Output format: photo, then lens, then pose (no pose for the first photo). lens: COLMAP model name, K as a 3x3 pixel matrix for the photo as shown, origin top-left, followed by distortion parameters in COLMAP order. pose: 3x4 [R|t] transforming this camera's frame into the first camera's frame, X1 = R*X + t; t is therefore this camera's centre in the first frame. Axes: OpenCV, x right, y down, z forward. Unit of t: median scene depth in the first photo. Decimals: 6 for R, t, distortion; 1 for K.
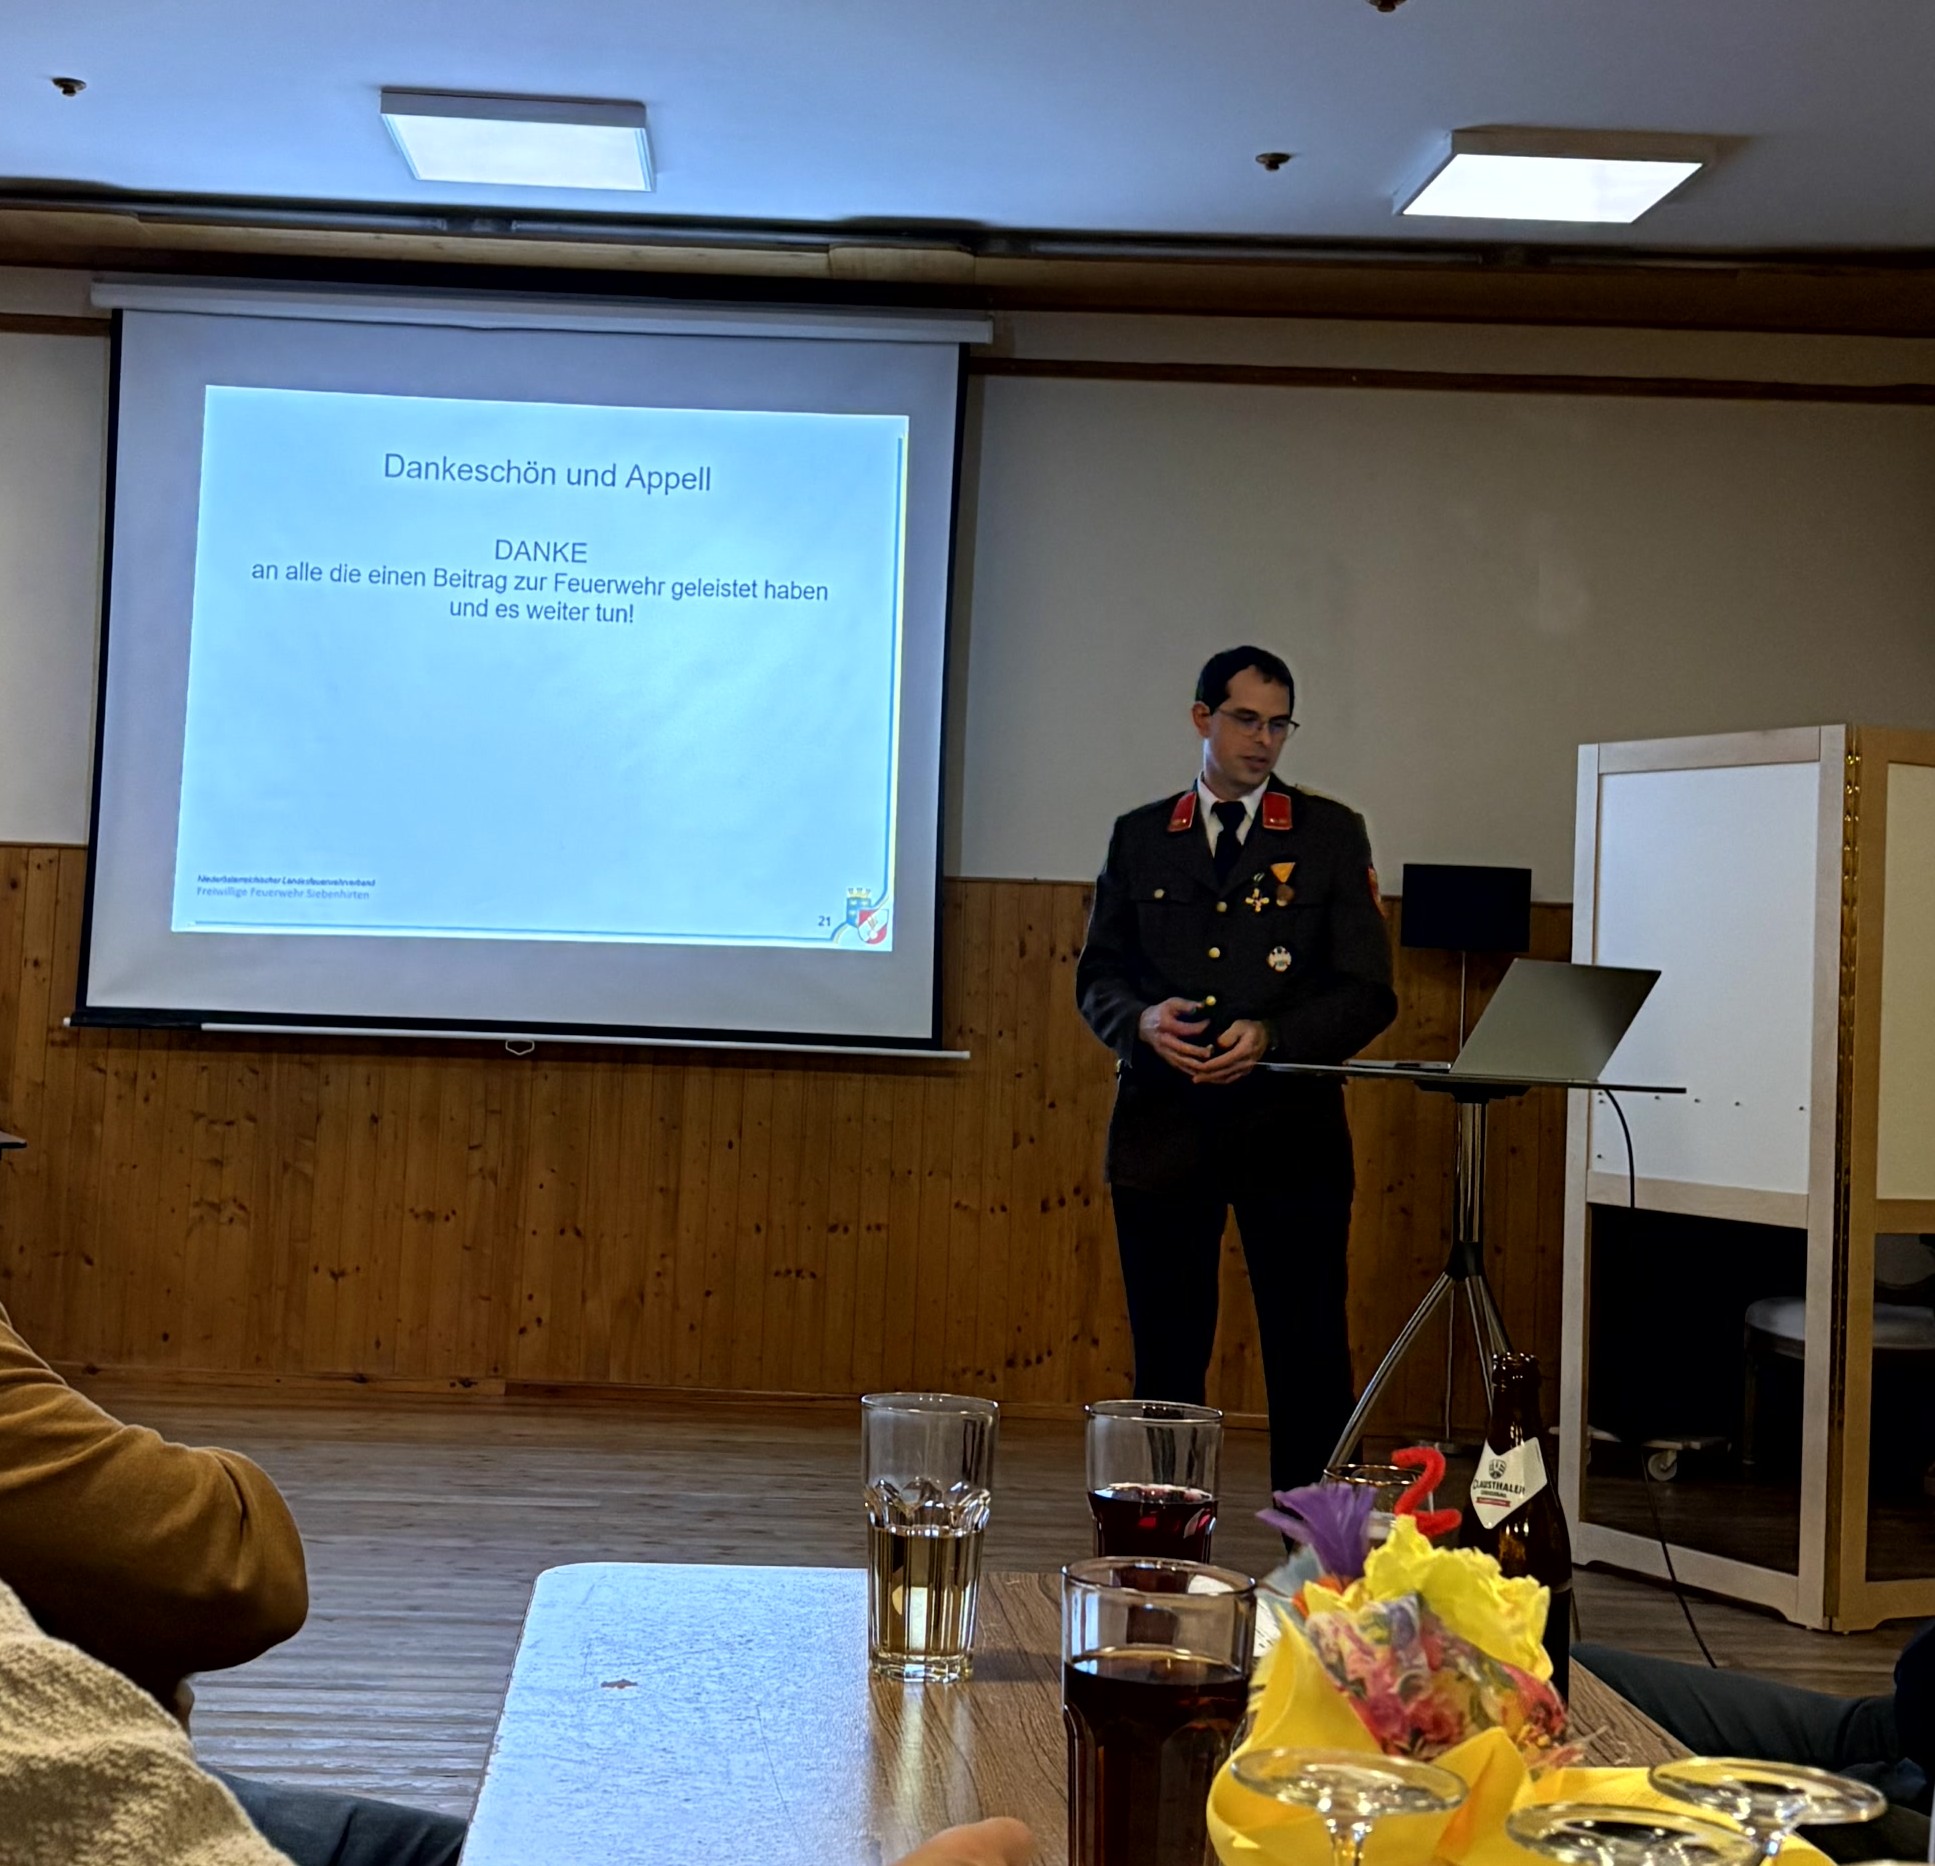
lens RADIAL K [[3093.4, 0, 890.3], [0, 3093.4, 781.3], [0, 0, 1]] dist [0.105406, 0.000000]
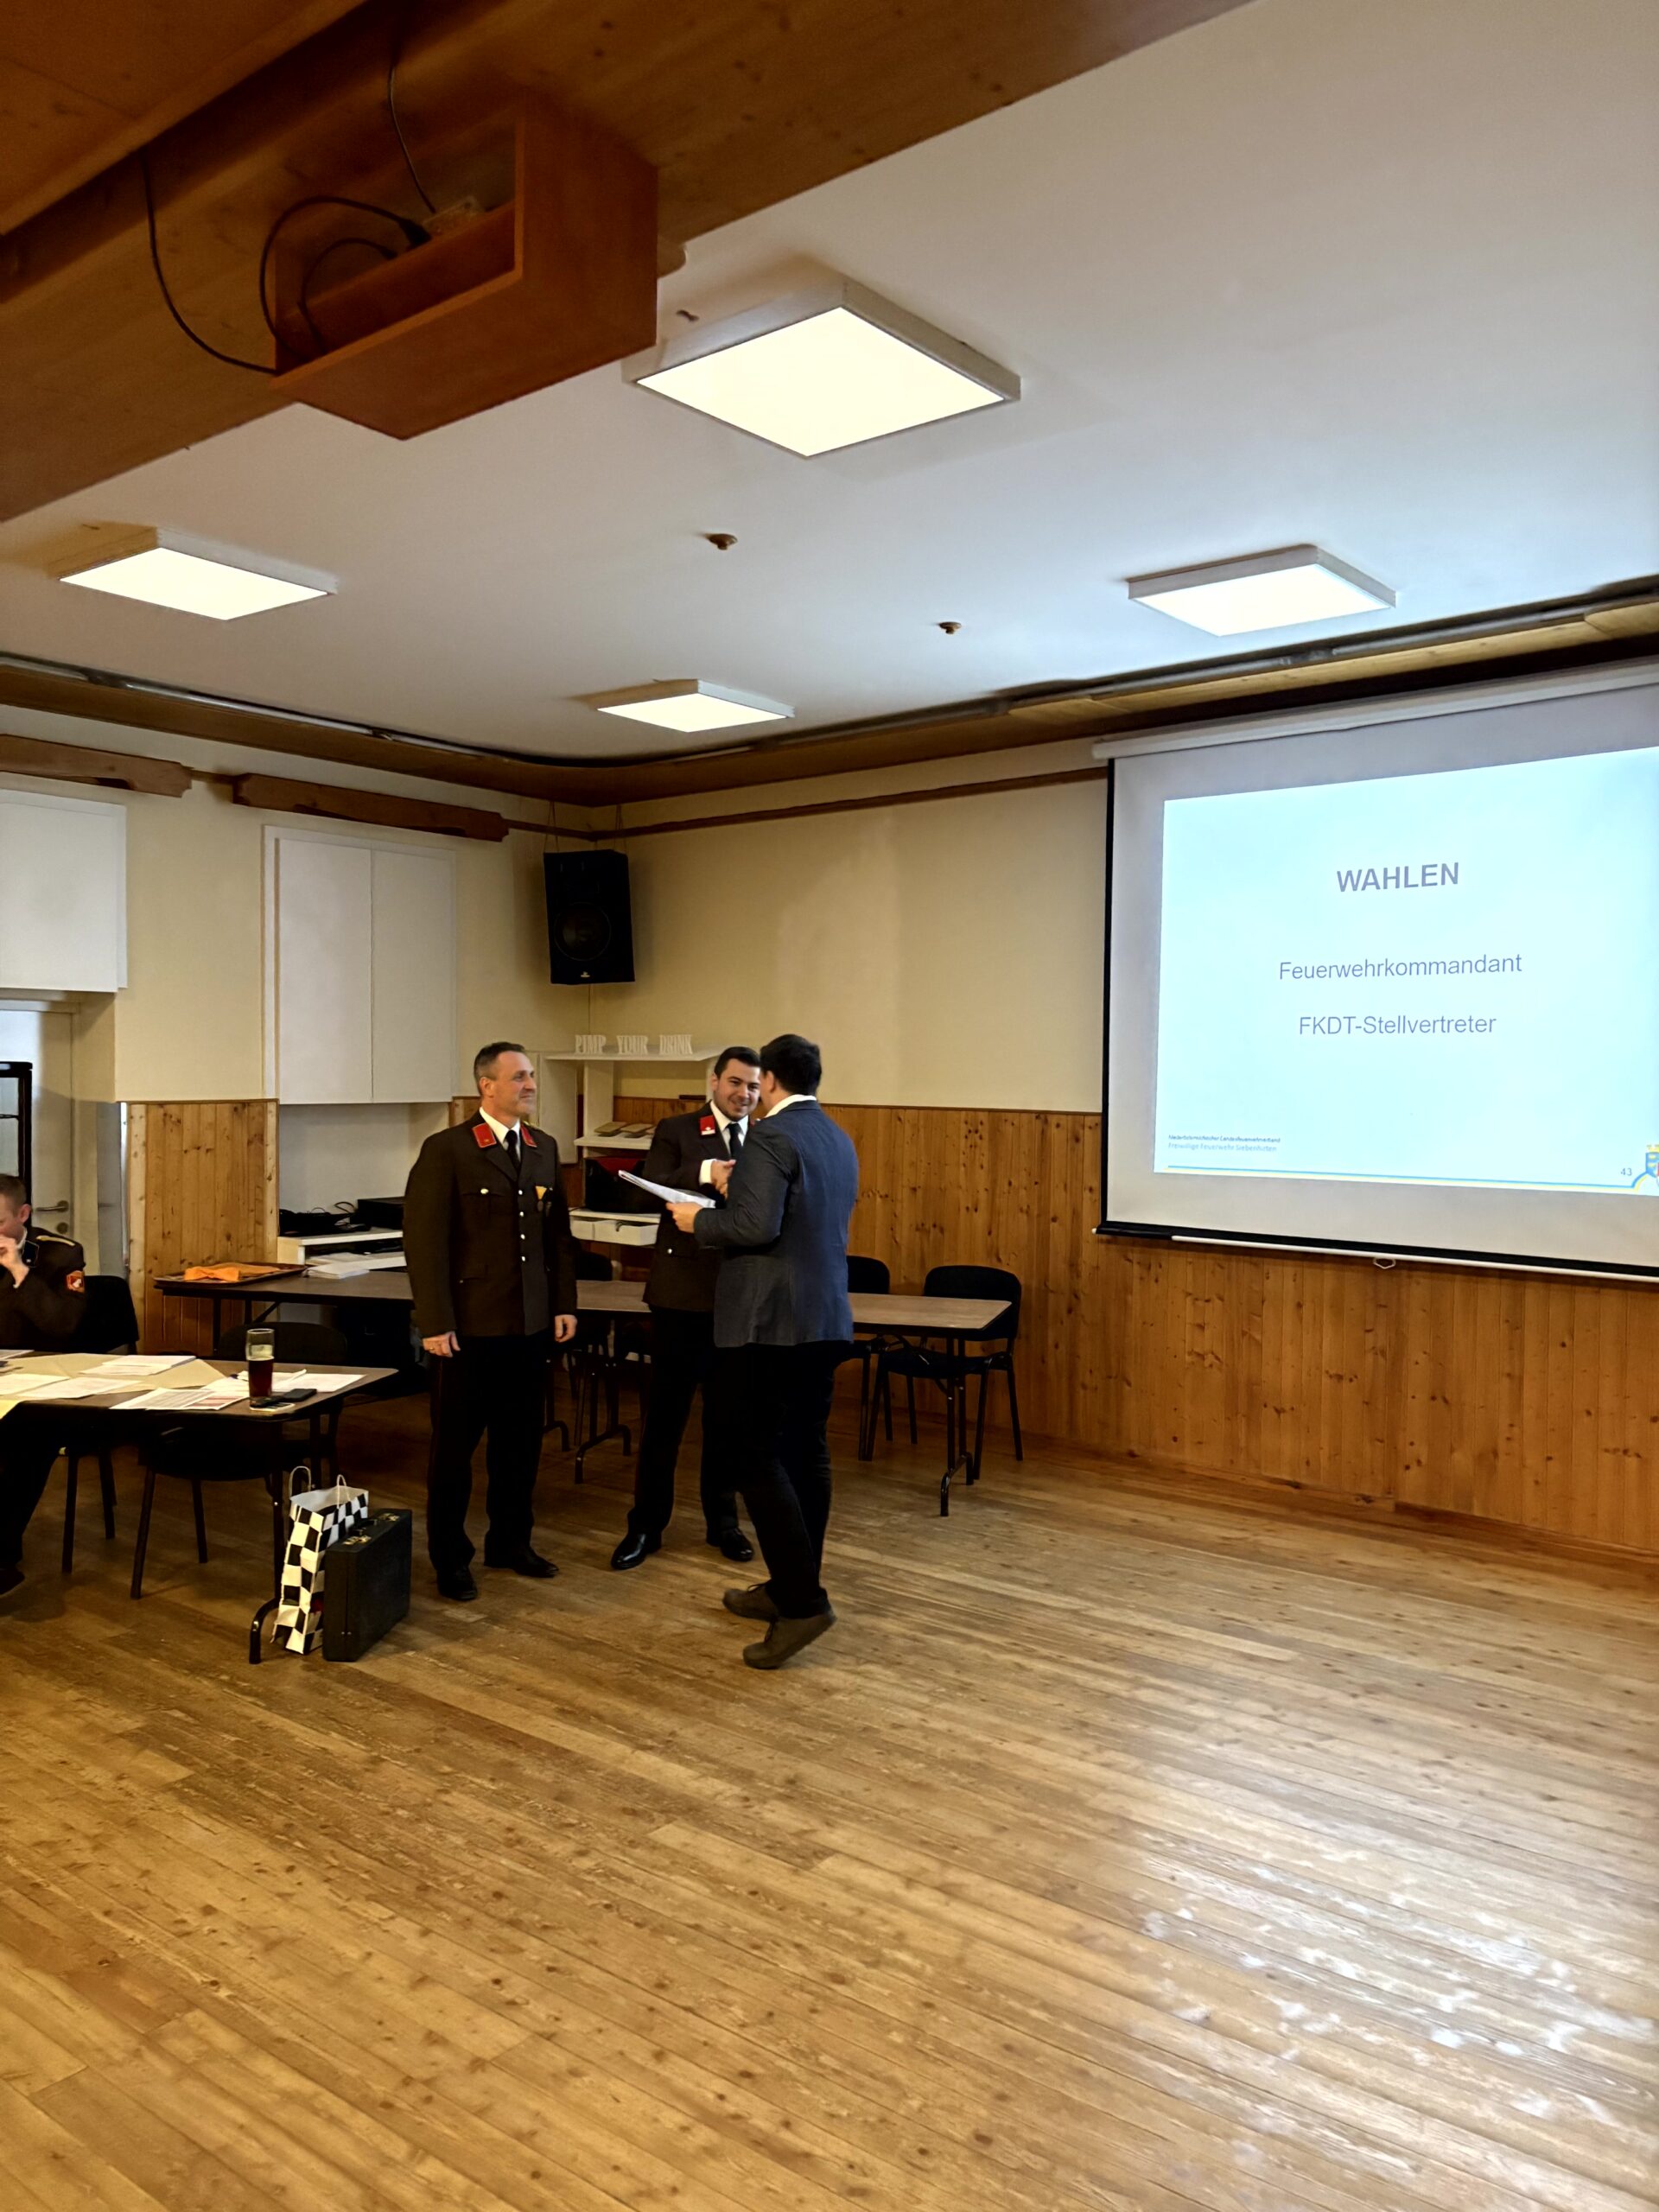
lens RADIAL K [[1668.2, 0, 815.6], [0, 1668.2, 1101.3], [0, 0, 1]] dist [0.052986, -0.043920]
pose [[0.750911, -0.017232, -0.660179, 0.175402], [0.061897, 0.997095, 0.044378, -0.031437], [0.657497, -0.074187, 0.749796, 0.290111]]
